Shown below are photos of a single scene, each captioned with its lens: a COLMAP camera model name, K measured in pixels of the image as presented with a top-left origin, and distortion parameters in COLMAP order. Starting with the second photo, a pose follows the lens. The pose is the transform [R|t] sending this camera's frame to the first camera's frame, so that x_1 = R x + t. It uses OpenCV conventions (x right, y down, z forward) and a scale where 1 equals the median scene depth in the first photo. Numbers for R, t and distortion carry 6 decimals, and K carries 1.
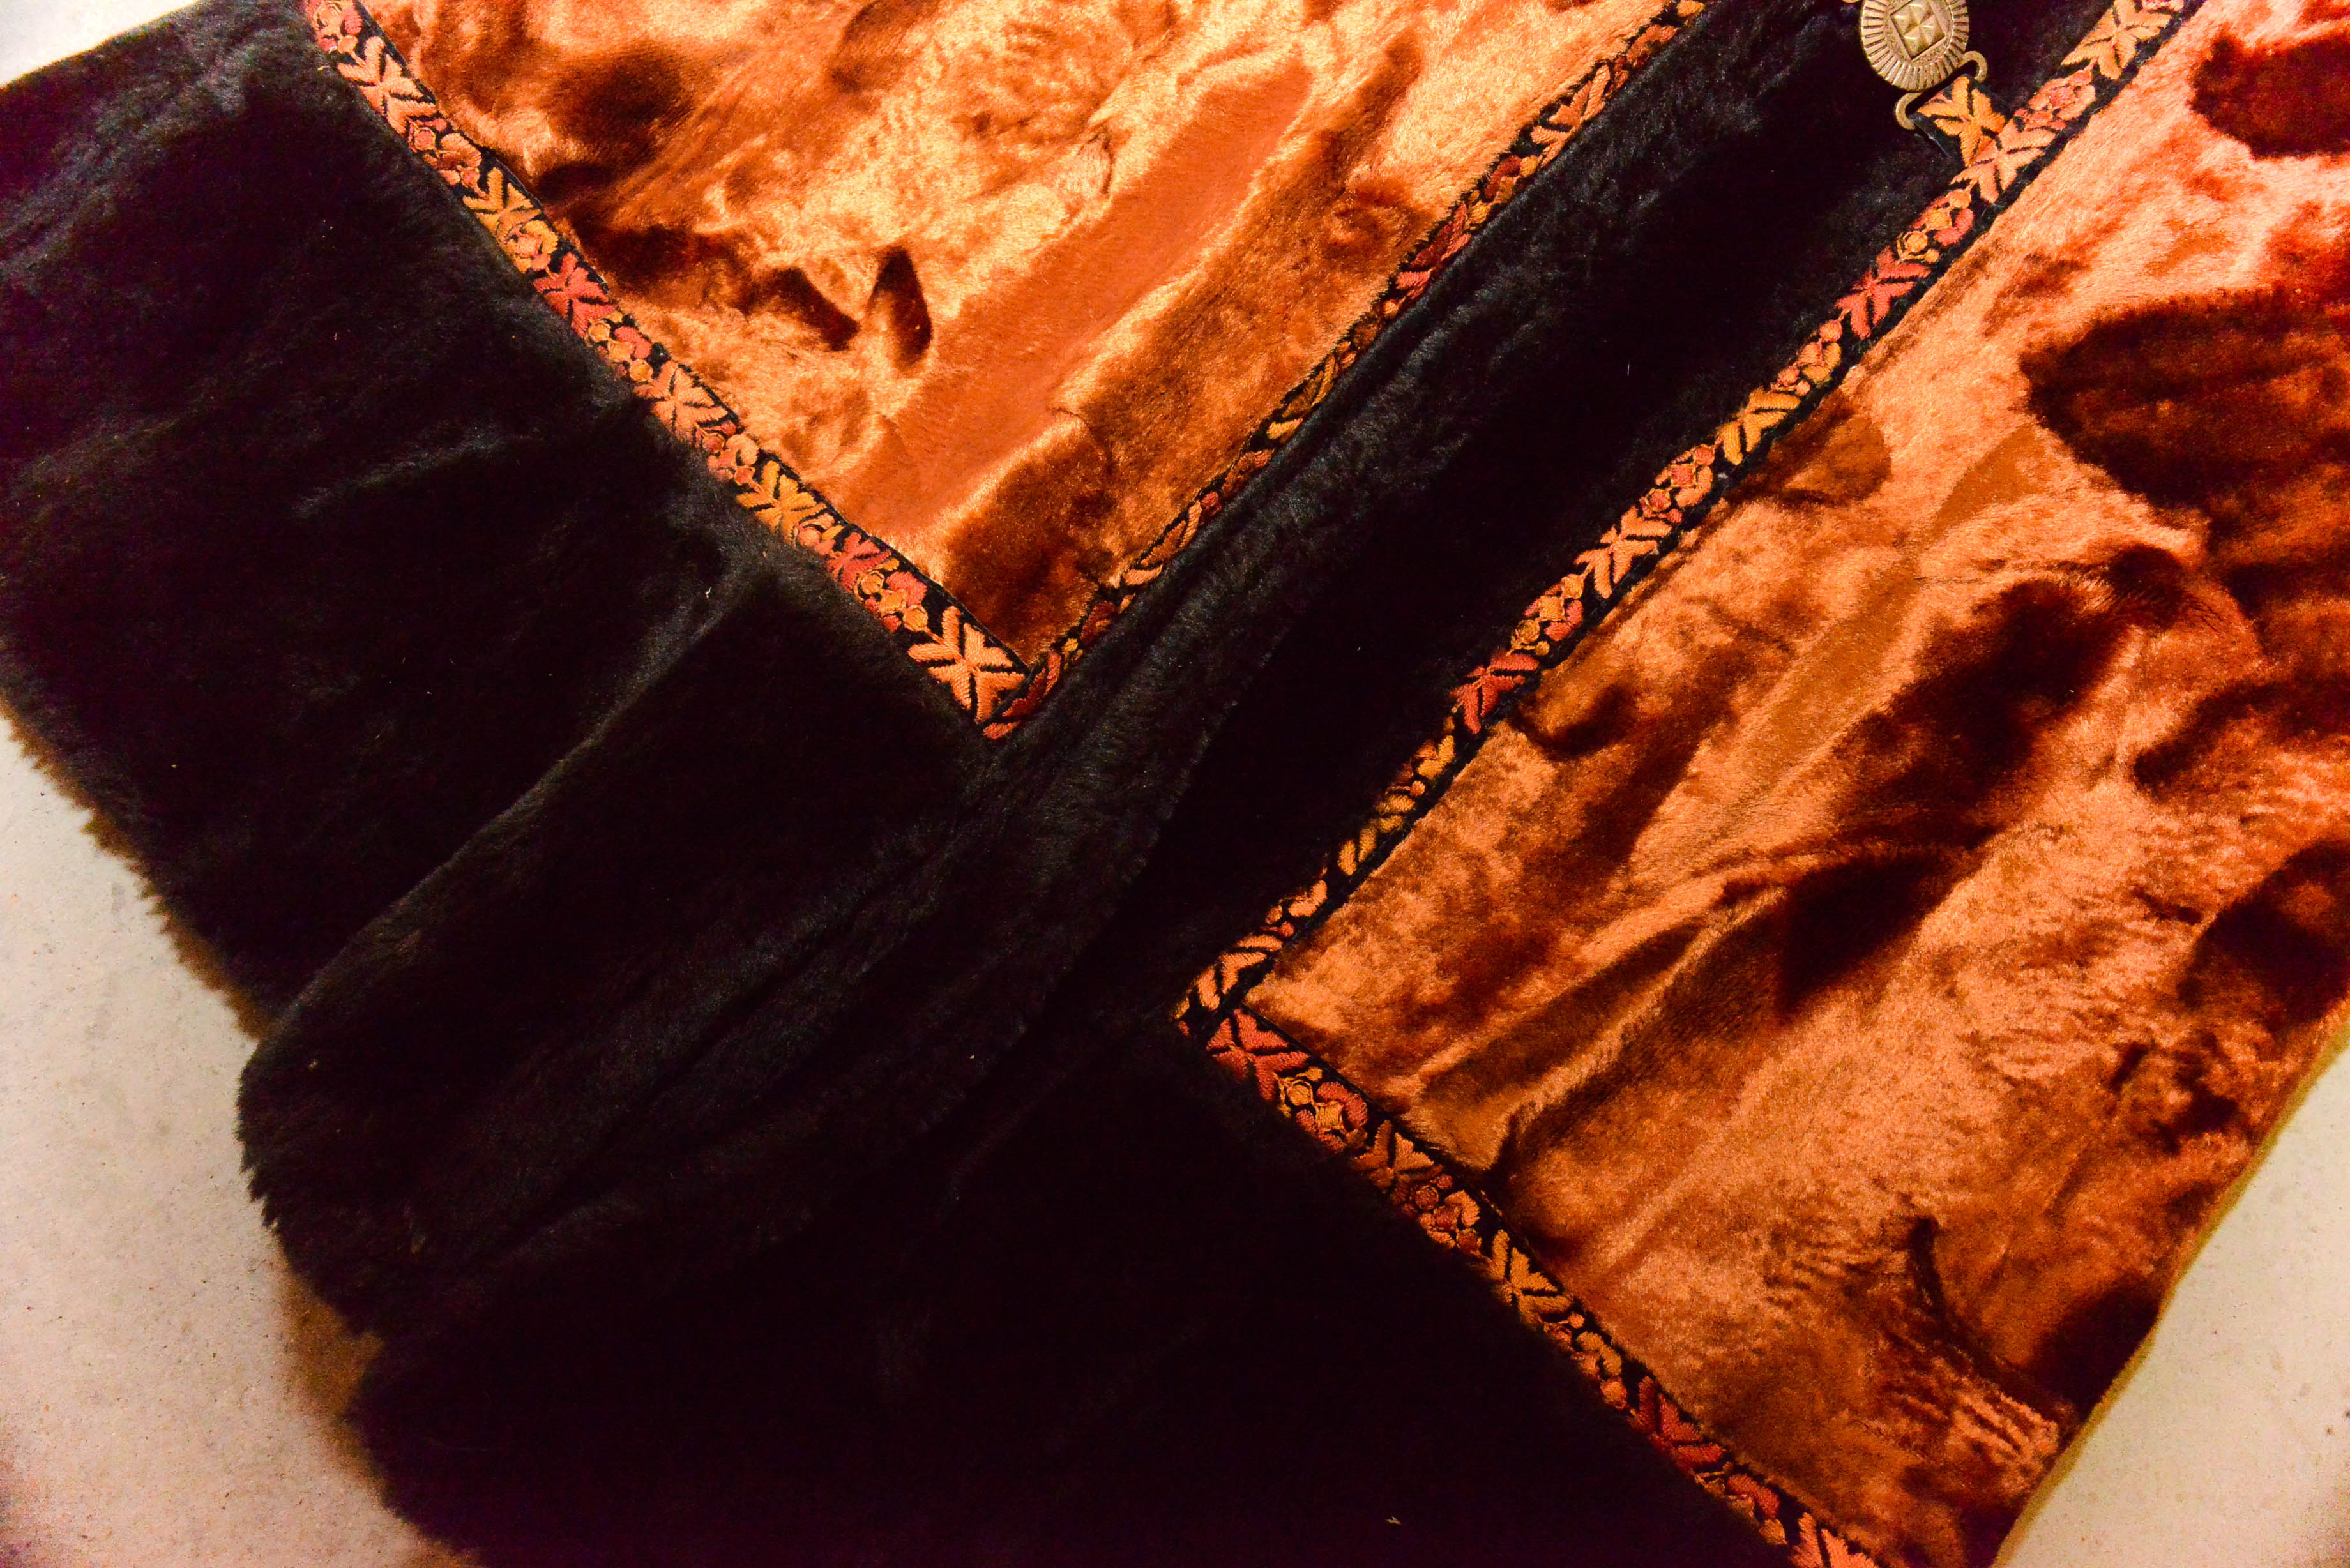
lens RADIAL K [[1715.6, 0, 1174.5], [0, 1715.6, 789.2], [0, 0, 1]] dist [-0.053240, 0.017194]
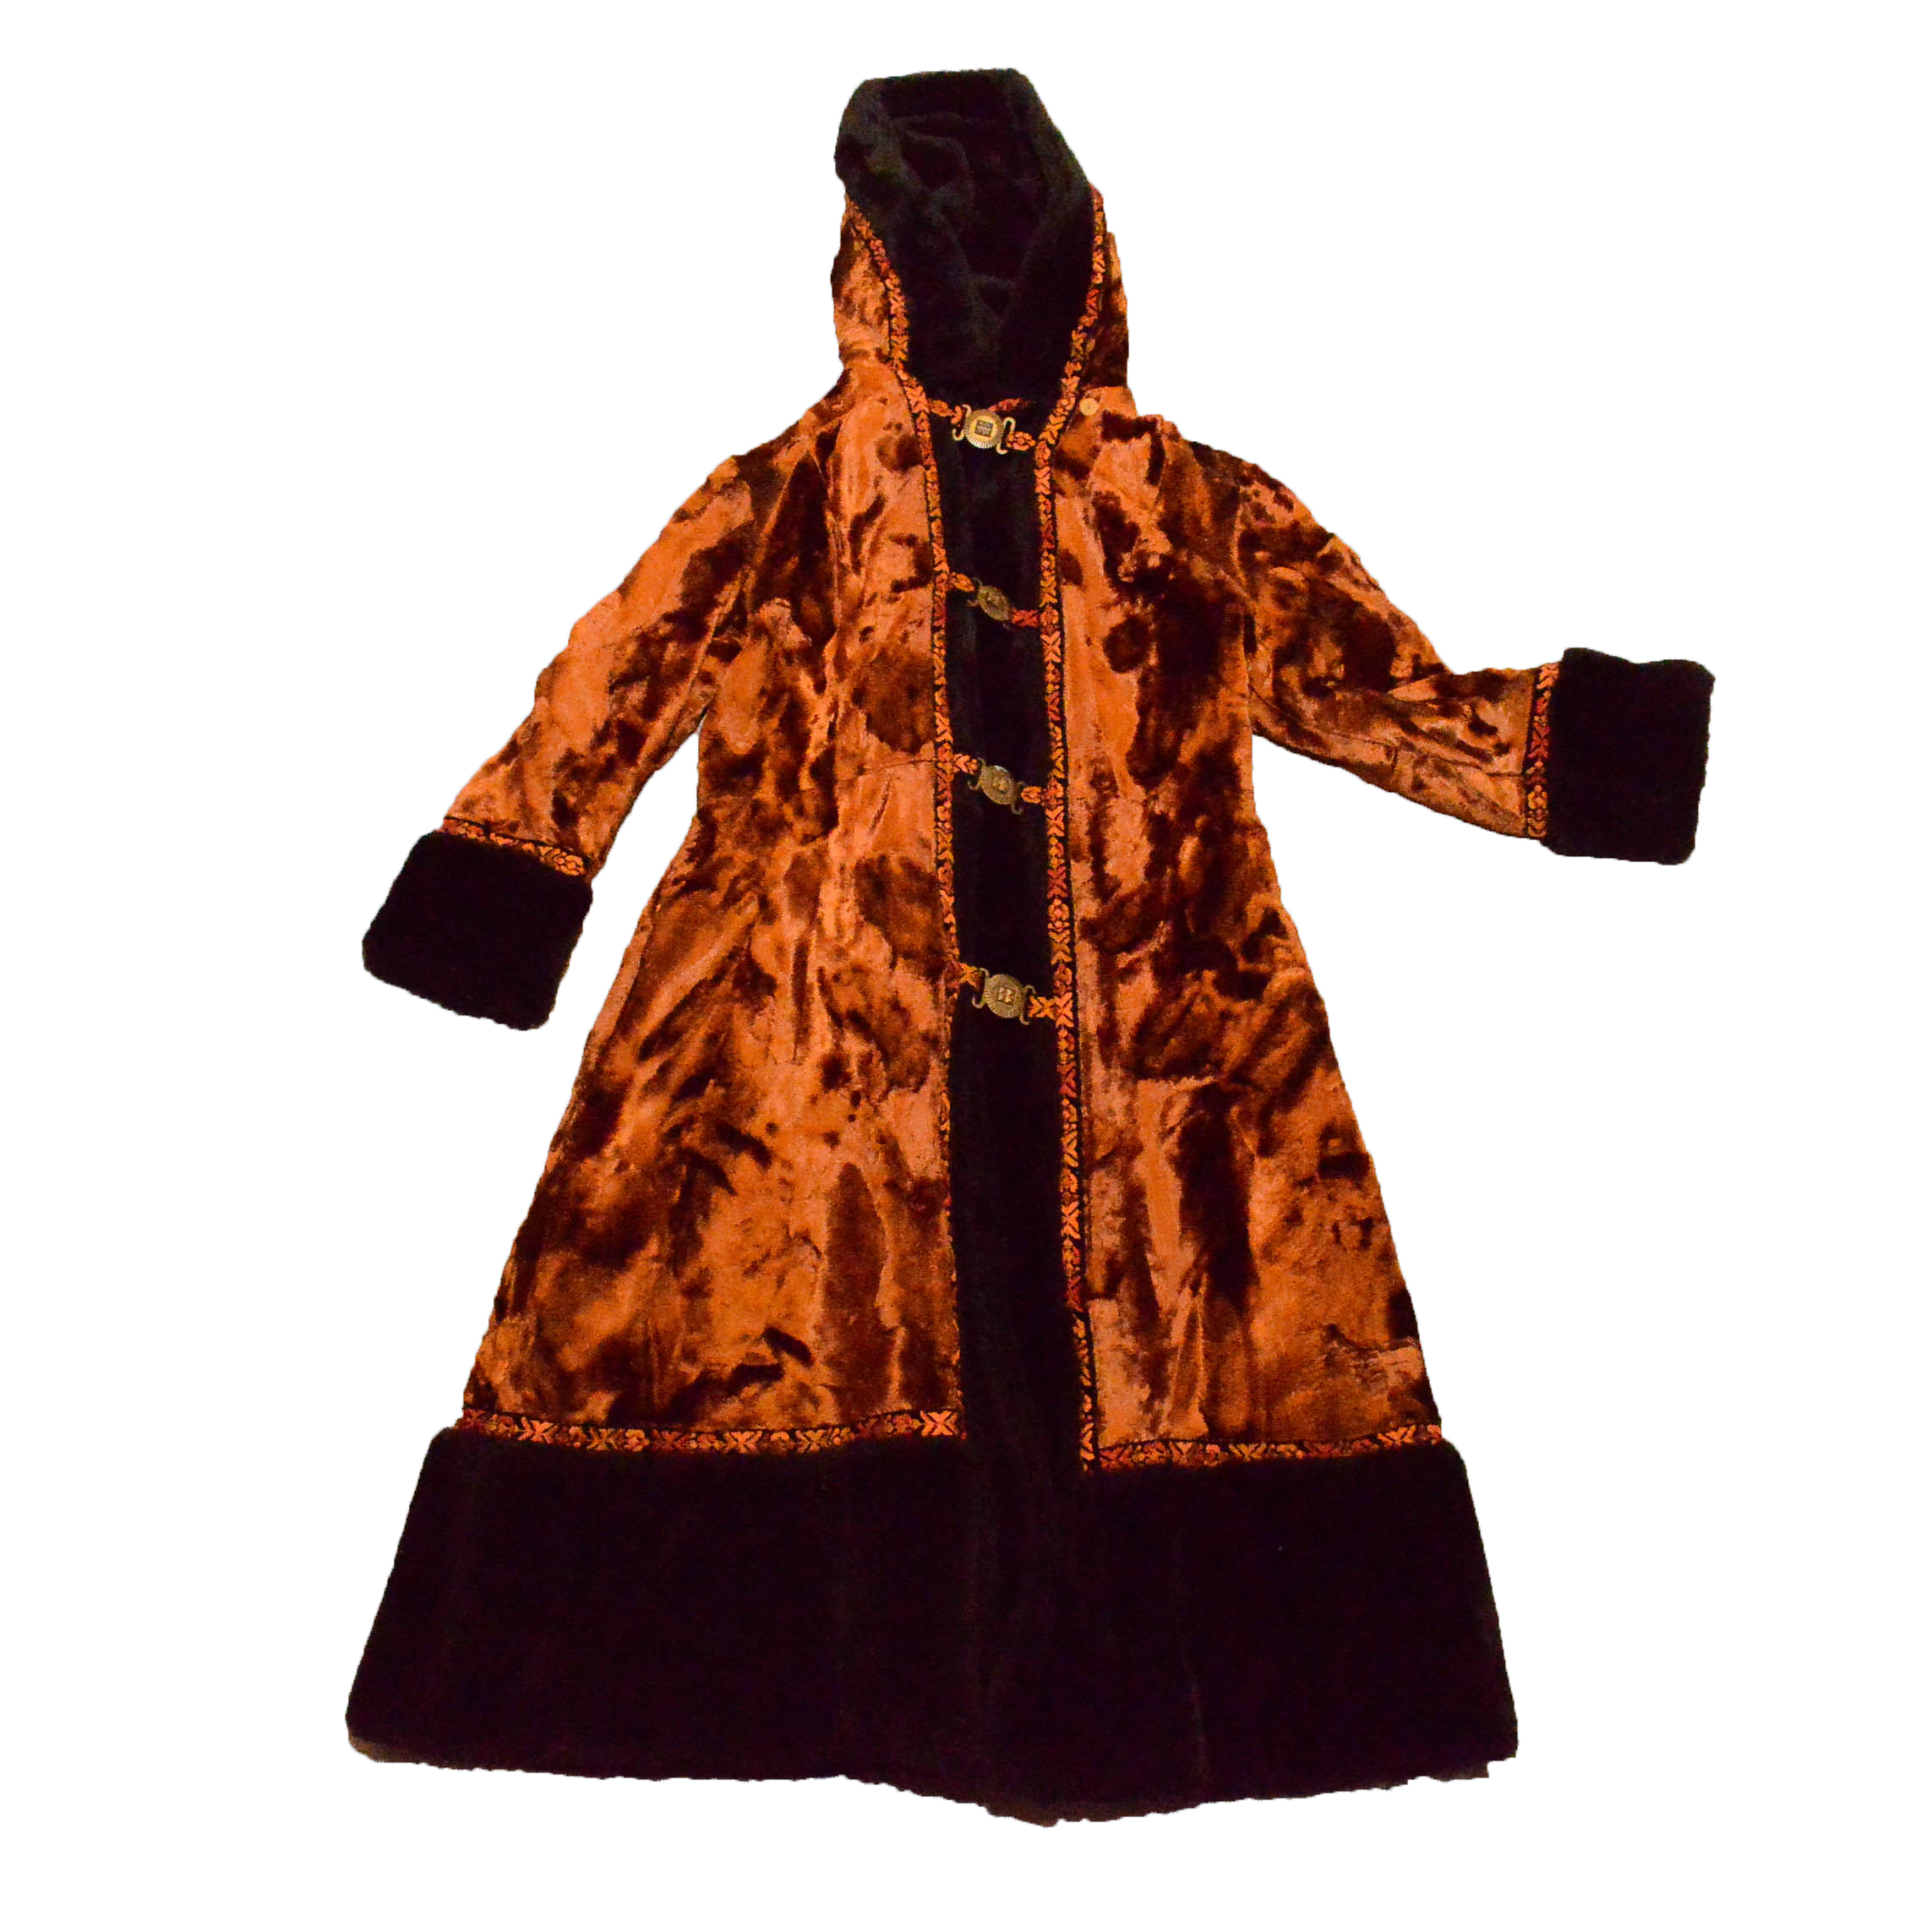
lens RADIAL K [[1828.9, 0, 967.6], [0, 1828.9, 958.0], [0, 0, 1]] dist [-0.076658, 0.000000]
pose [[0.698824, -0.615682, 0.364117, -0.604912], [0.694548, 0.705769, -0.139620, -0.143769], [-0.171021, 0.350466, 0.920829, -1.642985]]
